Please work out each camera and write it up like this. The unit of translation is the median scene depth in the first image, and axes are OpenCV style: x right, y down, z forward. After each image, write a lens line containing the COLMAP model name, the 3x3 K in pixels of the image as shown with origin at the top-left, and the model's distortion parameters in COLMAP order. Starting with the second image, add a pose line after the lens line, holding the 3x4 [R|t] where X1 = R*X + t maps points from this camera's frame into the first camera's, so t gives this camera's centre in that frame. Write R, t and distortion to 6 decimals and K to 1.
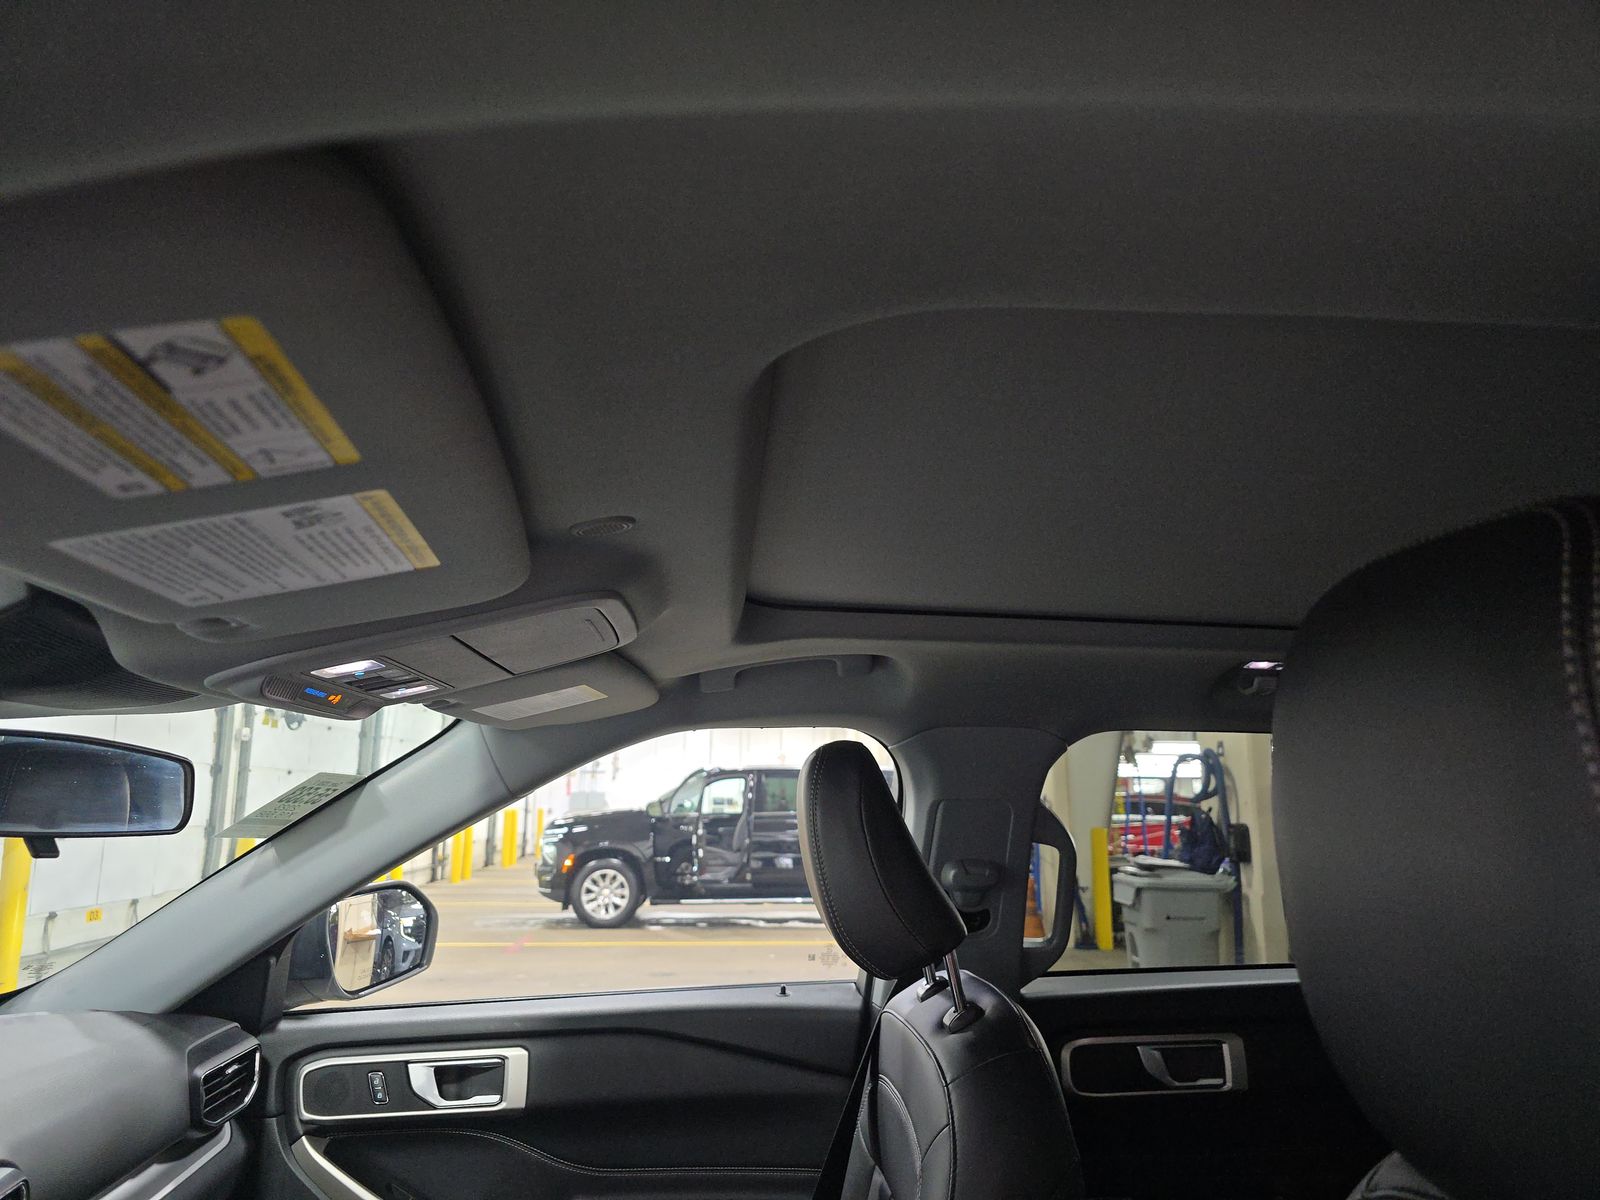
lens RADIAL K [[1068.6, 0, 807.5], [0, 1068.6, 596.8], [0, 0, 1]] dist [0.062699, -0.075715]
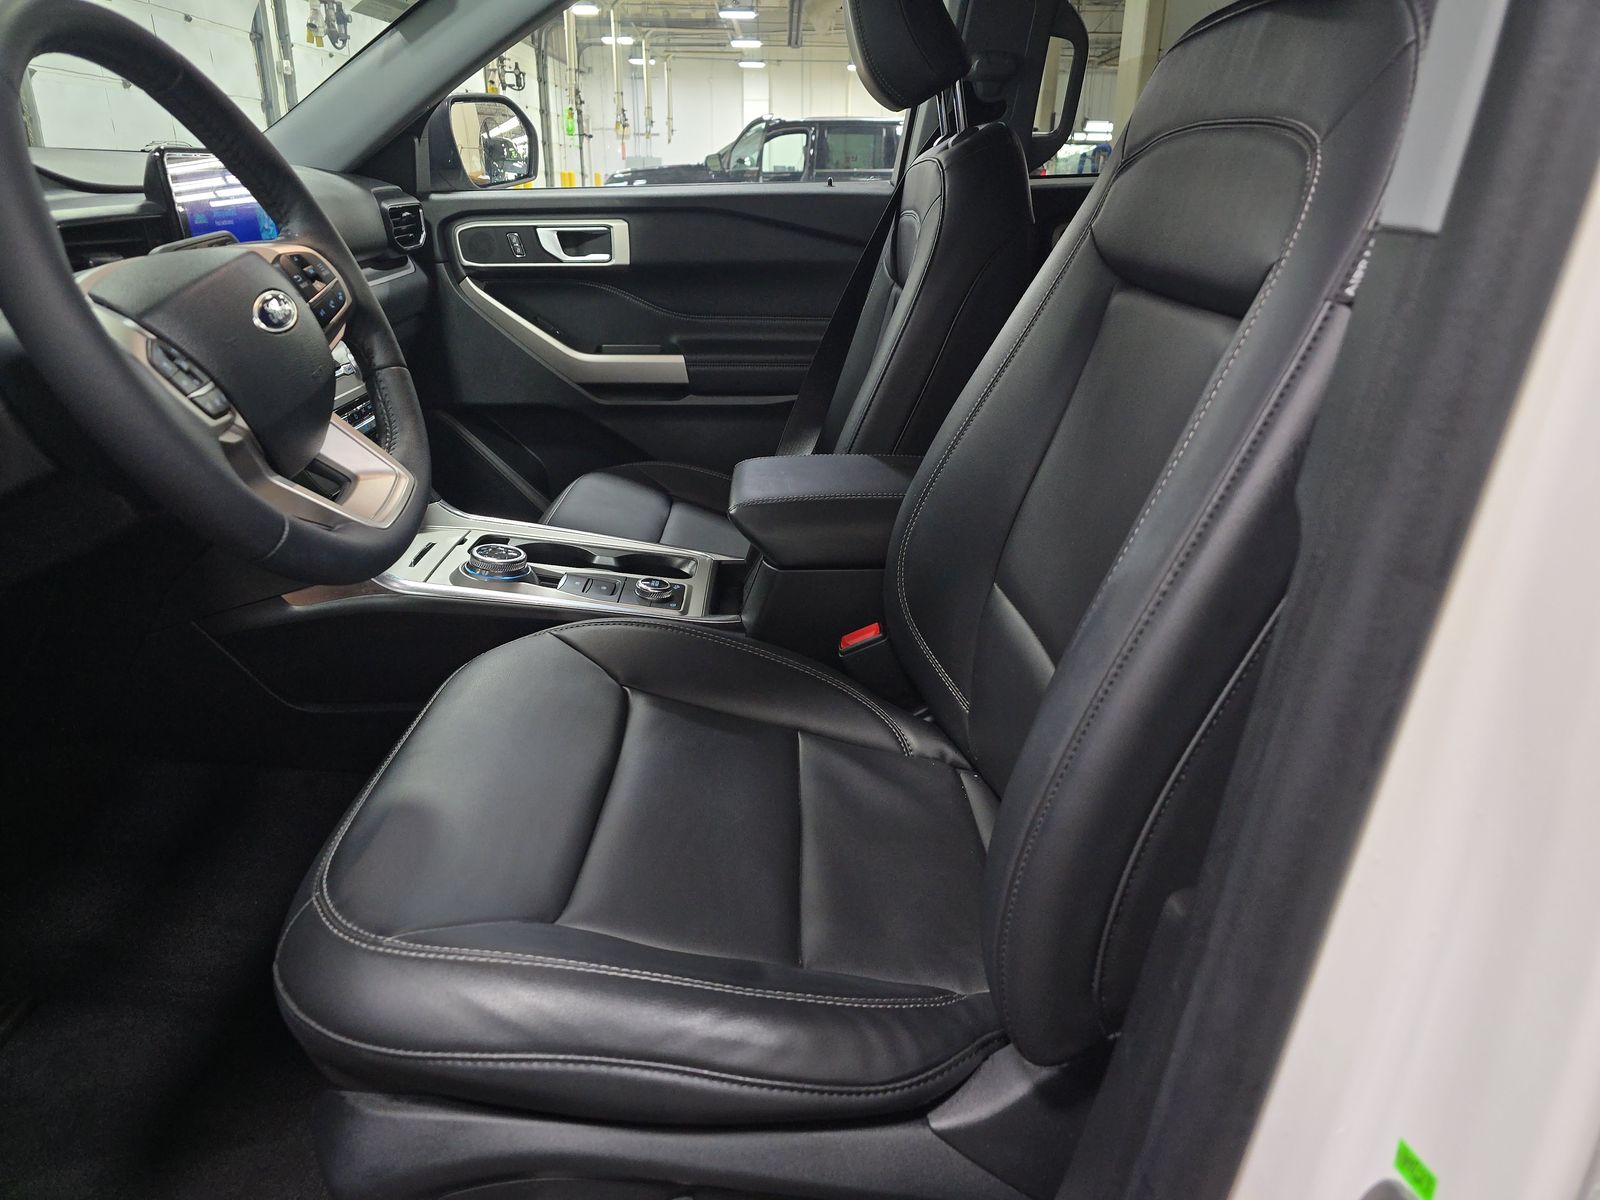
lens RADIAL K [[1068.6, 0, 807.5], [0, 1068.6, 596.8], [0, 0, 1]] dist [0.062699, -0.075715]
pose [[0.998317, 0.030342, -0.049430, 0.027683], [0.000583, 0.846954, 0.531665, 0.122627], [0.057997, -0.530799, 0.845511, -0.291206]]
